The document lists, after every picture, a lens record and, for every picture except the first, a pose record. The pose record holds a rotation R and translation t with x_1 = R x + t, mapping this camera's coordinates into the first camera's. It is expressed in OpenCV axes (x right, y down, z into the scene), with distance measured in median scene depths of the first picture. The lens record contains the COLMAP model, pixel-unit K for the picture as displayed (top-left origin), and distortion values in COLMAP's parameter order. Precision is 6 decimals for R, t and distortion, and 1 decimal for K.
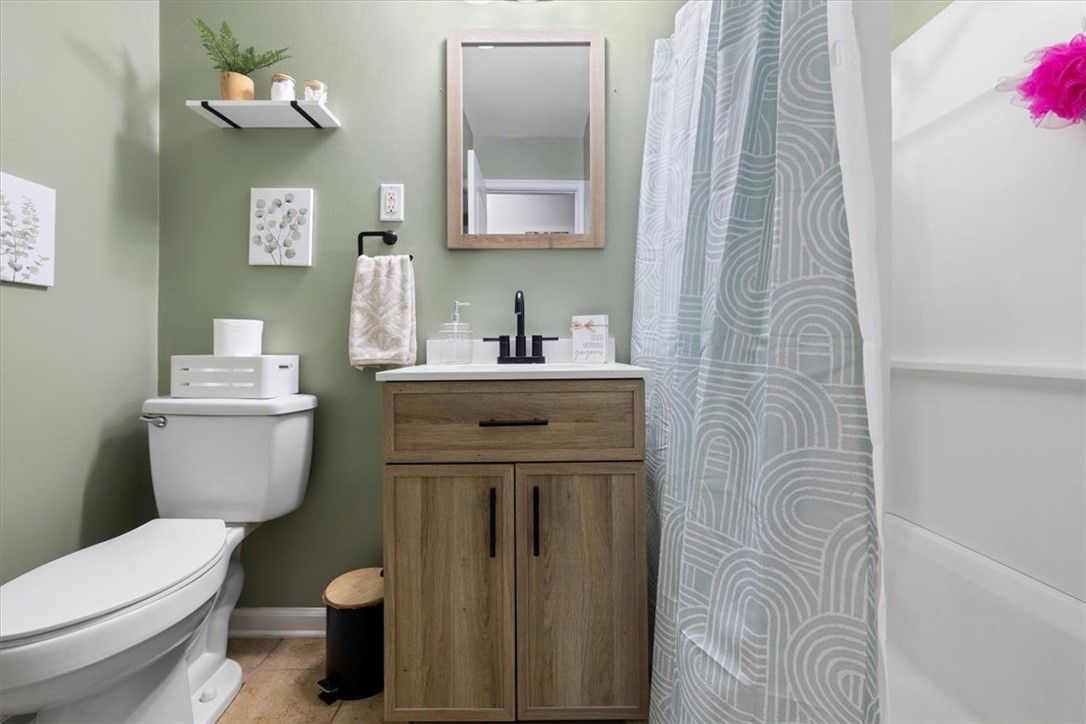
lens RADIAL K [[456.0, 0, 535.3], [0, 456.0, 348.5], [0, 0, 1]] dist [0.000038, -0.000173]
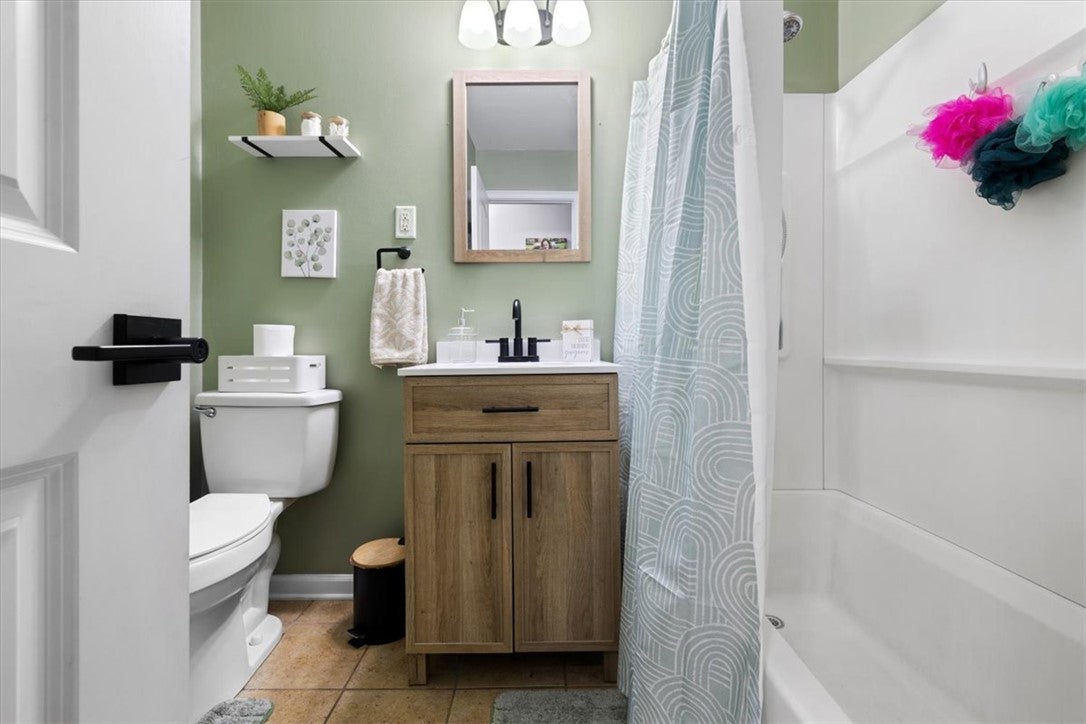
lens RADIAL K [[456.0, 0, 535.3], [0, 456.0, 348.5], [0, 0, 1]] dist [0.000038, -0.000173]
pose [[0.999973, -0.003851, -0.006213, 0.025920], [0.003840, 0.999991, -0.001817, 0.001411], [0.006220, 0.001793, 0.999979, -0.213701]]
